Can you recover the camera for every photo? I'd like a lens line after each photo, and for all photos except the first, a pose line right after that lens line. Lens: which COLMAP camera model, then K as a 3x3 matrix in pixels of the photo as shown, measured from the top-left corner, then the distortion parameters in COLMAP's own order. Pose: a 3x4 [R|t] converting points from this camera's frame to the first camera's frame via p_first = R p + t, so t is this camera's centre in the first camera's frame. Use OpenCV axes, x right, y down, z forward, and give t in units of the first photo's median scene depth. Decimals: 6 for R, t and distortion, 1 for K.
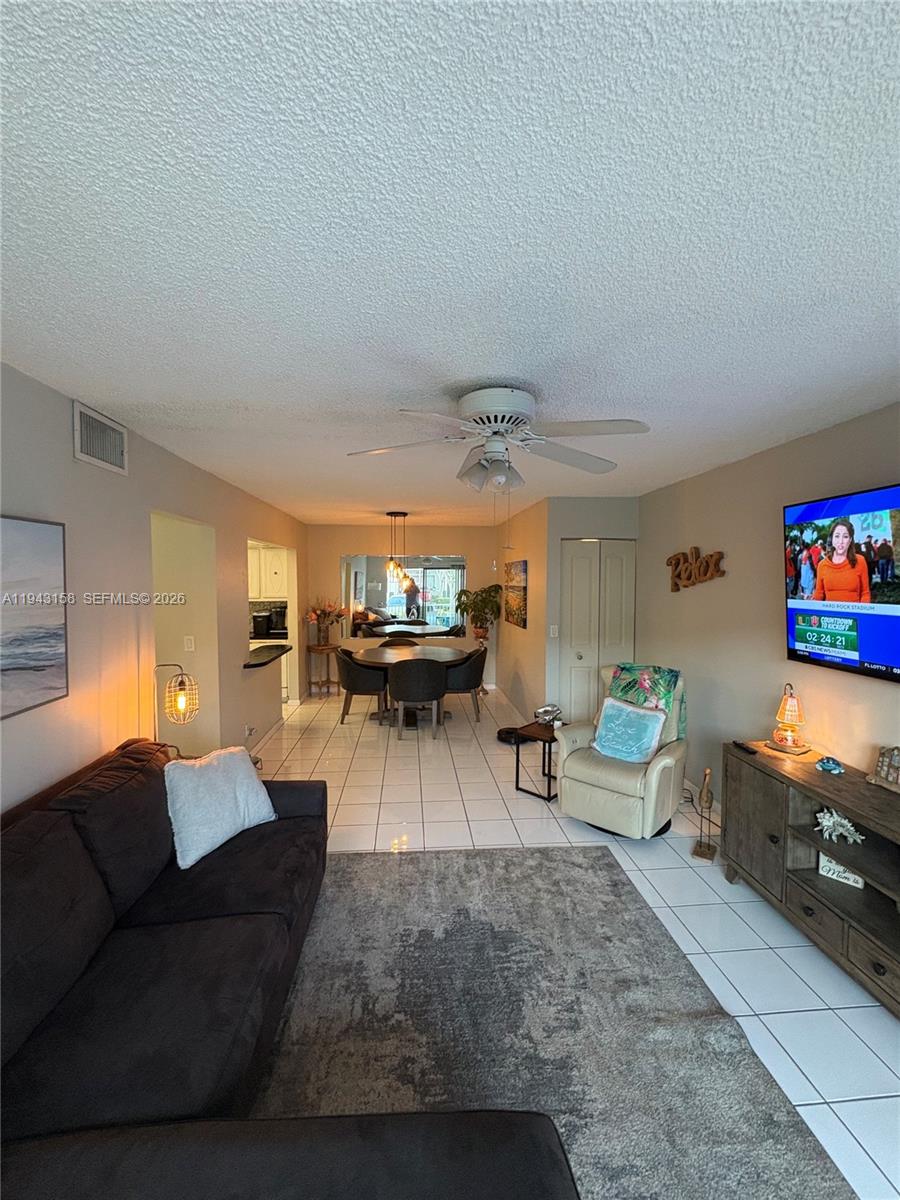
lens RADIAL K [[477.4, 0, 448.9], [0, 477.4, 601.3], [0, 0, 1]] dist [-0.000324, 0.000026]
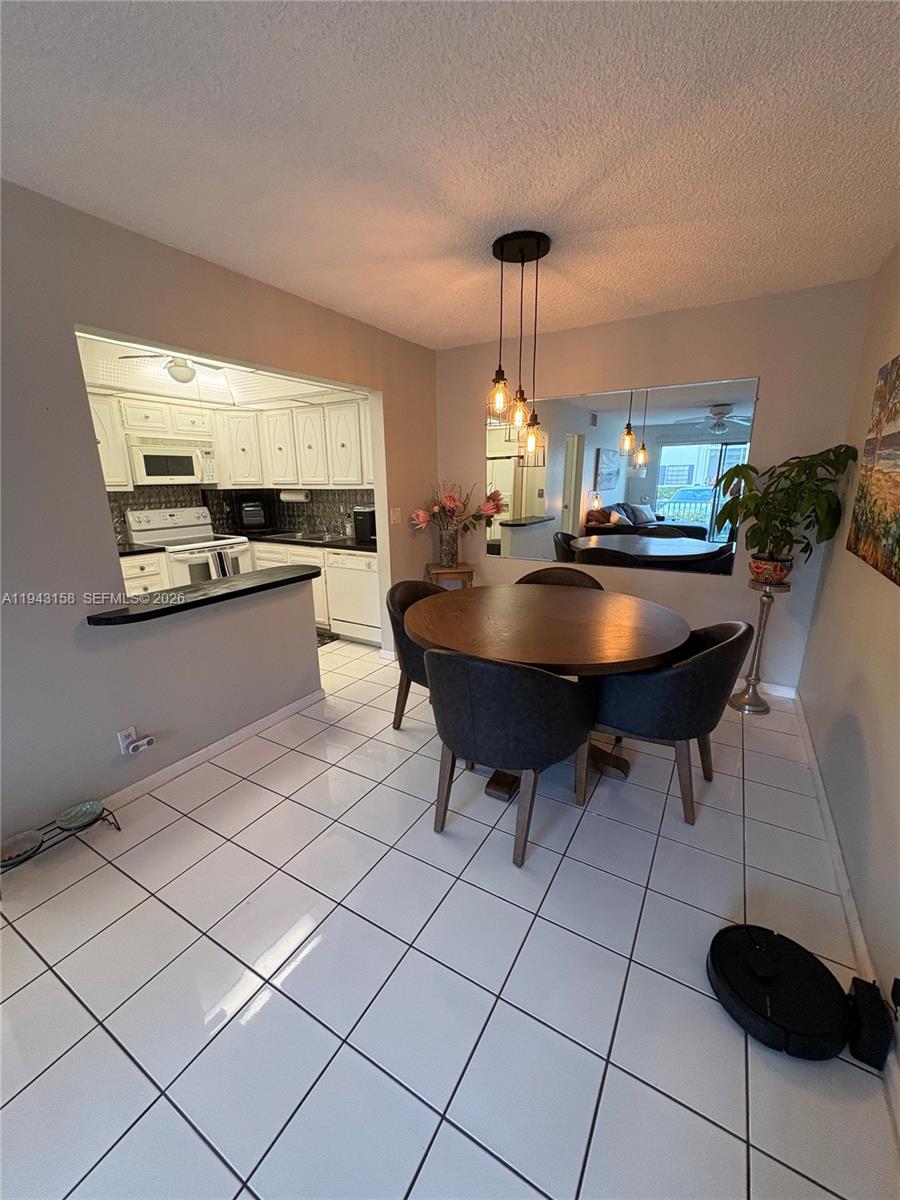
lens RADIAL K [[477.4, 0, 448.9], [0, 477.4, 601.3], [0, 0, 1]] dist [-0.000324, 0.000026]
pose [[0.816651, 0.136697, -0.560710, 0.094918], [-0.014454, 0.976085, 0.216910, 0.008002], [0.576951, -0.169036, 0.799096, 0.641701]]
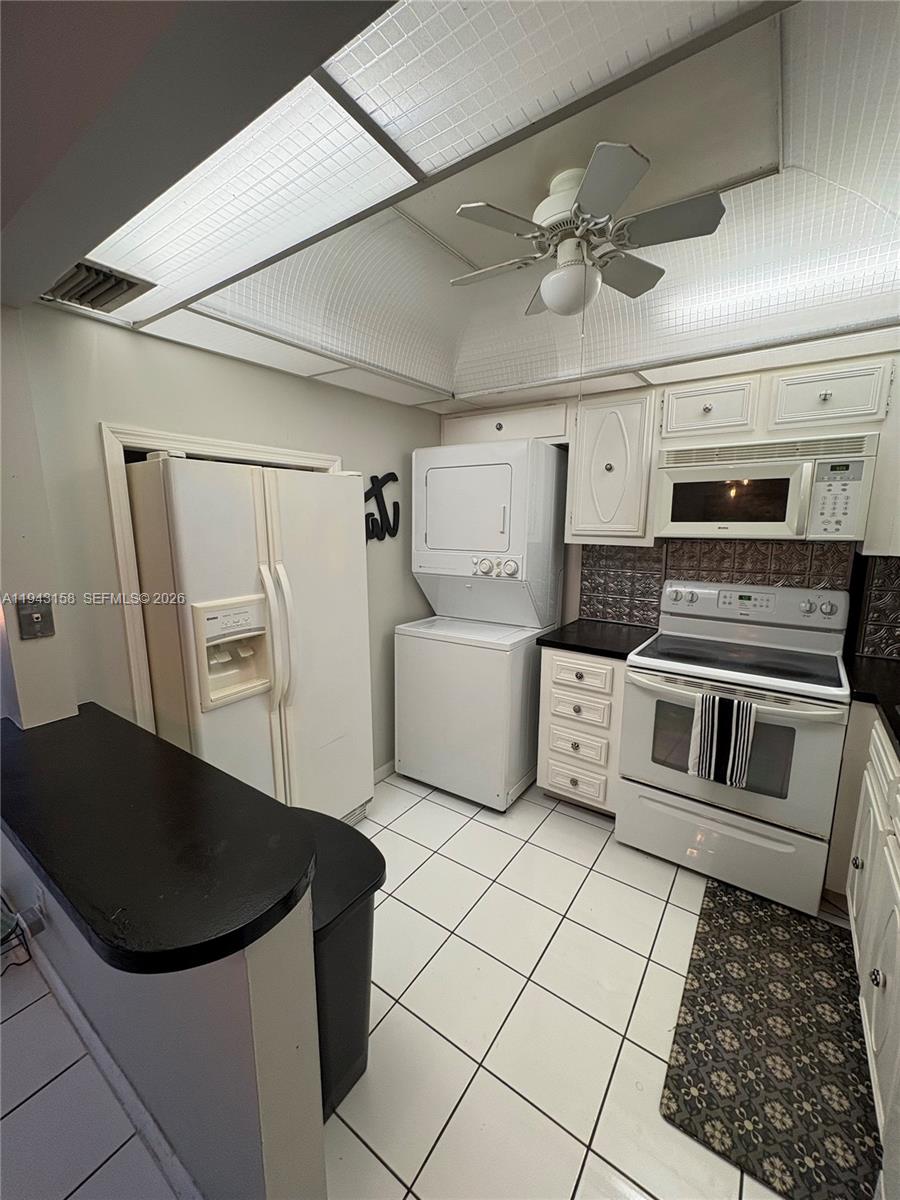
lens RADIAL K [[477.4, 0, 448.9], [0, 477.4, 601.3], [0, 0, 1]] dist [-0.000324, 0.000026]
pose [[-0.641388, 0.129775, -0.756161, -0.294394], [-0.032689, 0.980073, 0.195931, -0.021041], [0.766520, 0.150386, -0.624365, 1.109009]]
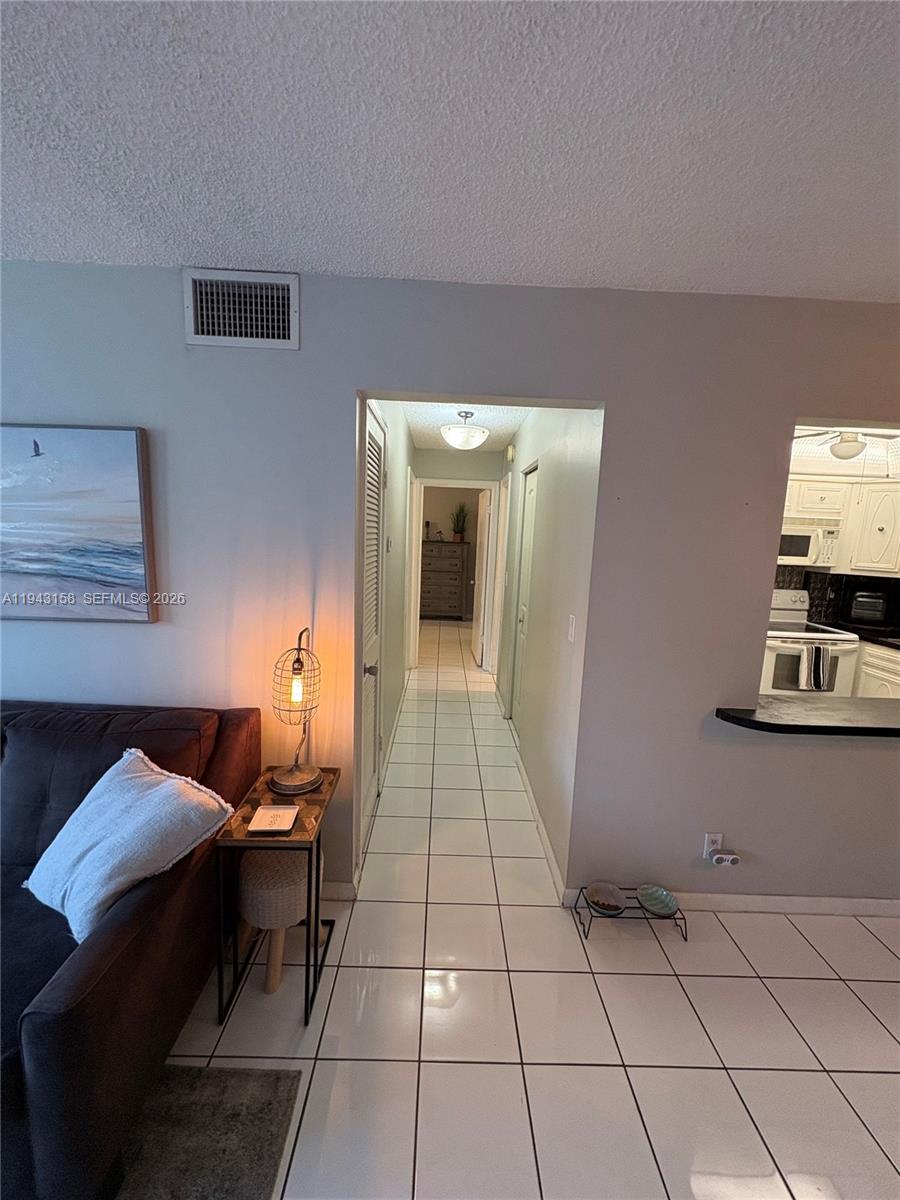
lens RADIAL K [[477.4, 0, 448.9], [0, 477.4, 601.3], [0, 0, 1]] dist [-0.000324, 0.000026]
pose [[-0.072934, 0.139362, -0.987552, 0.020295], [-0.087604, 0.985466, 0.145538, -0.009318], [0.993482, 0.097129, -0.059666, 0.588806]]
